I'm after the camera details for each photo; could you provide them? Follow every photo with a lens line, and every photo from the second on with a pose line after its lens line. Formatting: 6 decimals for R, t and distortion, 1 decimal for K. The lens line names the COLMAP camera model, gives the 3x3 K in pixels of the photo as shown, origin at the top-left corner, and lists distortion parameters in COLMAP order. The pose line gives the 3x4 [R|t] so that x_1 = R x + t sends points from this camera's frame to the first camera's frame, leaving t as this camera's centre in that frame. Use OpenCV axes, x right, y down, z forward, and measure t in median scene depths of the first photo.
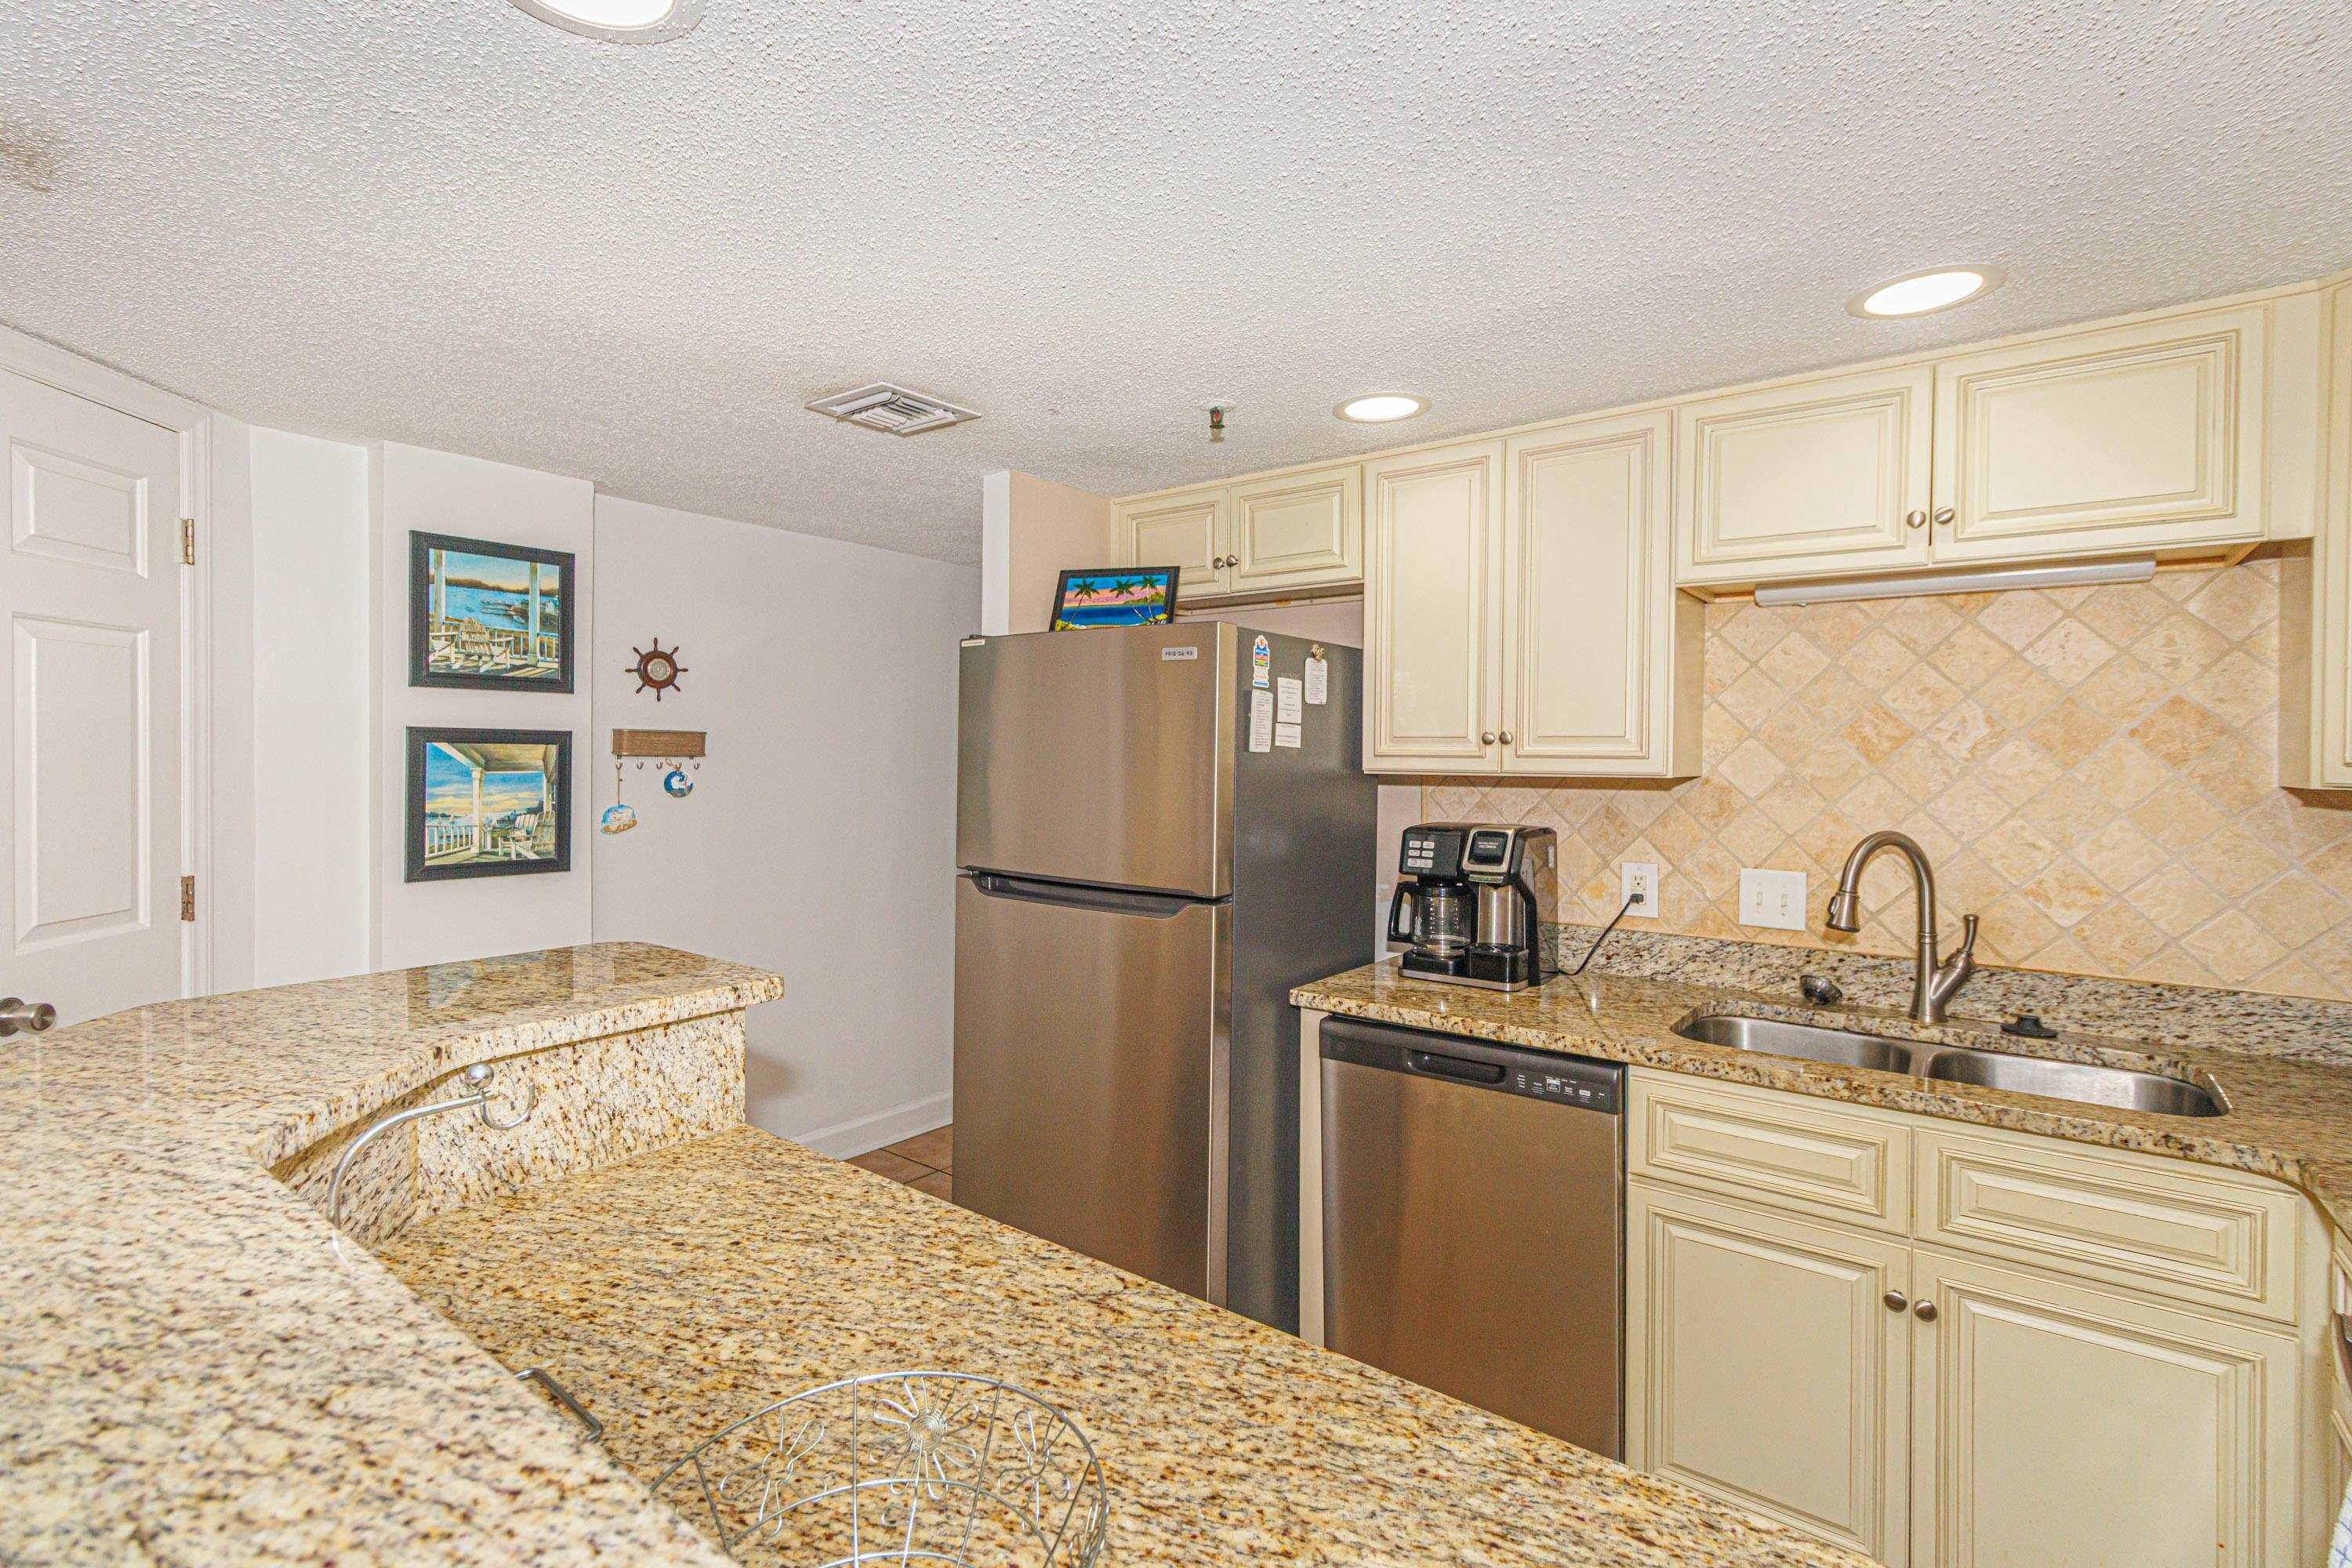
lens RADIAL K [[1082.4, 0, 1167.3], [0, 1082.4, 764.3], [0, 0, 1]] dist [0.001402, 0.001010]
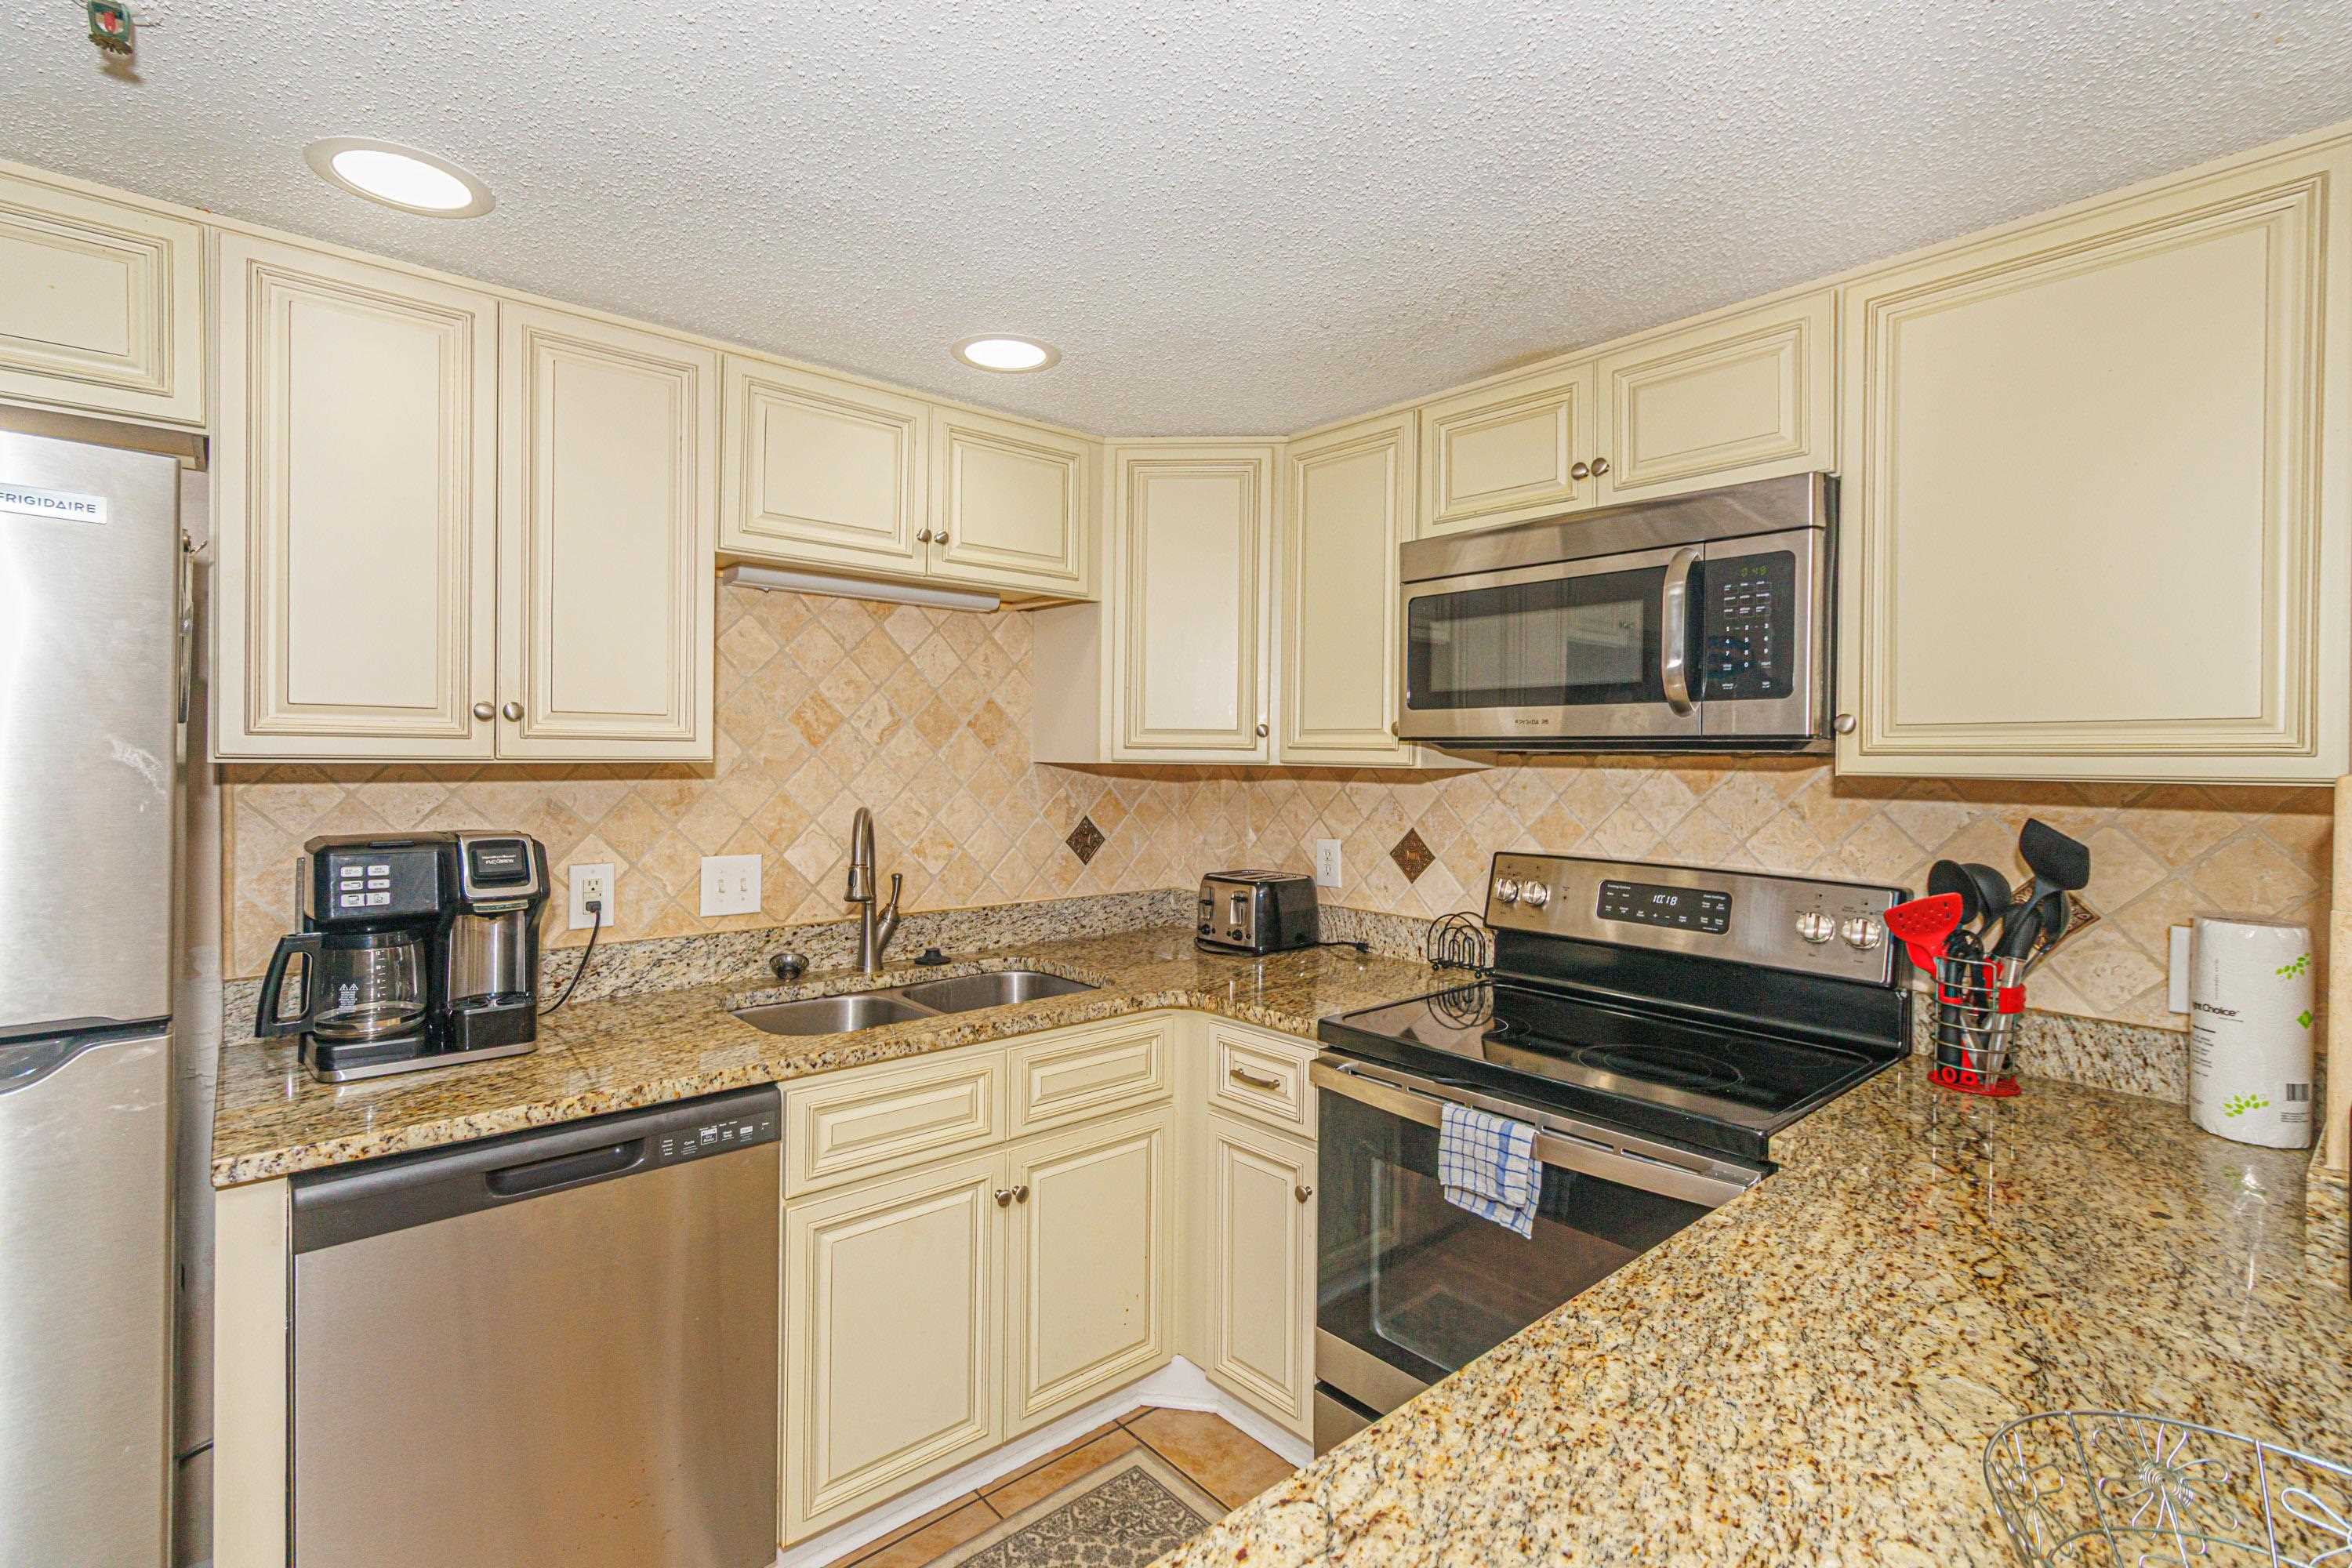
lens RADIAL K [[1082.4, 0, 1161.9], [0, 1082.4, 764.5], [0, 0, 1]] dist [0.001402, 0.001010]
pose [[0.201126, -0.014649, 0.979456, -0.340627], [0.001494, 0.999892, 0.014648, 0.001547], [-0.979564, -0.001483, 0.201126, 0.447018]]
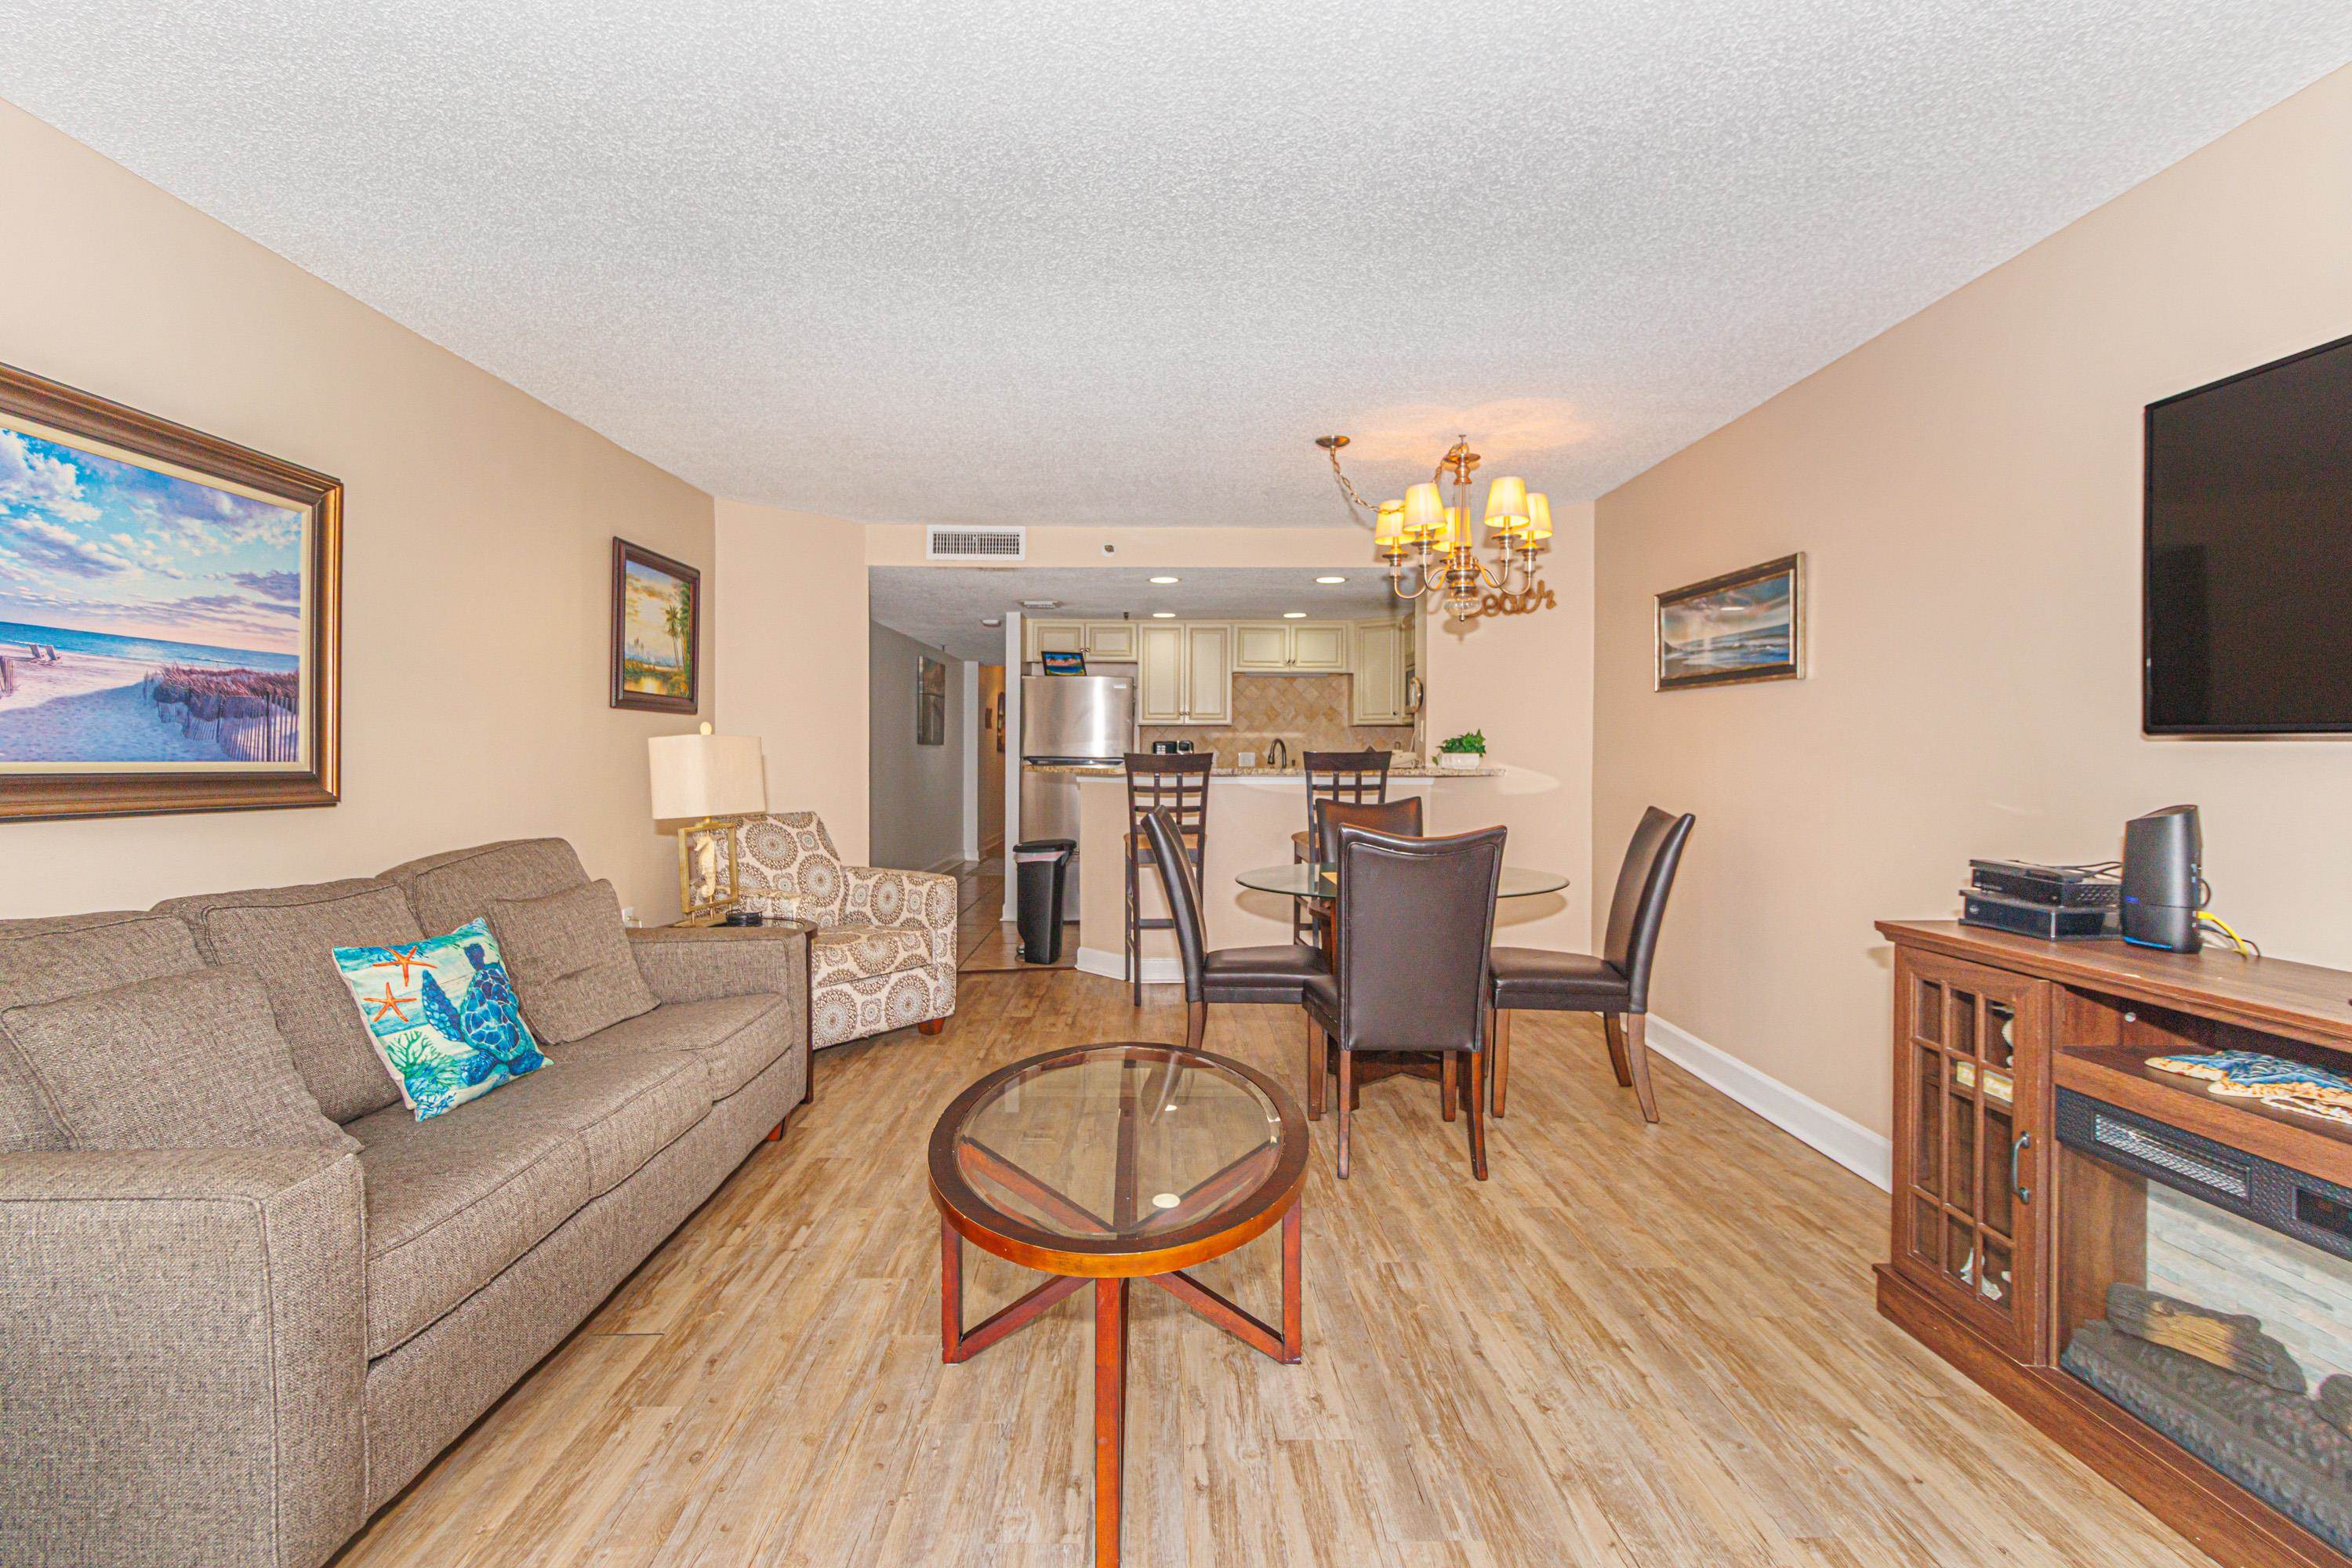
lens RADIAL K [[1082.4, 0, 1163.6], [0, 1082.4, 773.8], [0, 0, 1]] dist [0.001402, 0.001010]
pose [[0.790212, -0.018063, 0.612568, -1.920152], [0.008061, 0.999785, 0.019082, 0.104422], [-0.612781, -0.010141, 0.790188, -1.712049]]
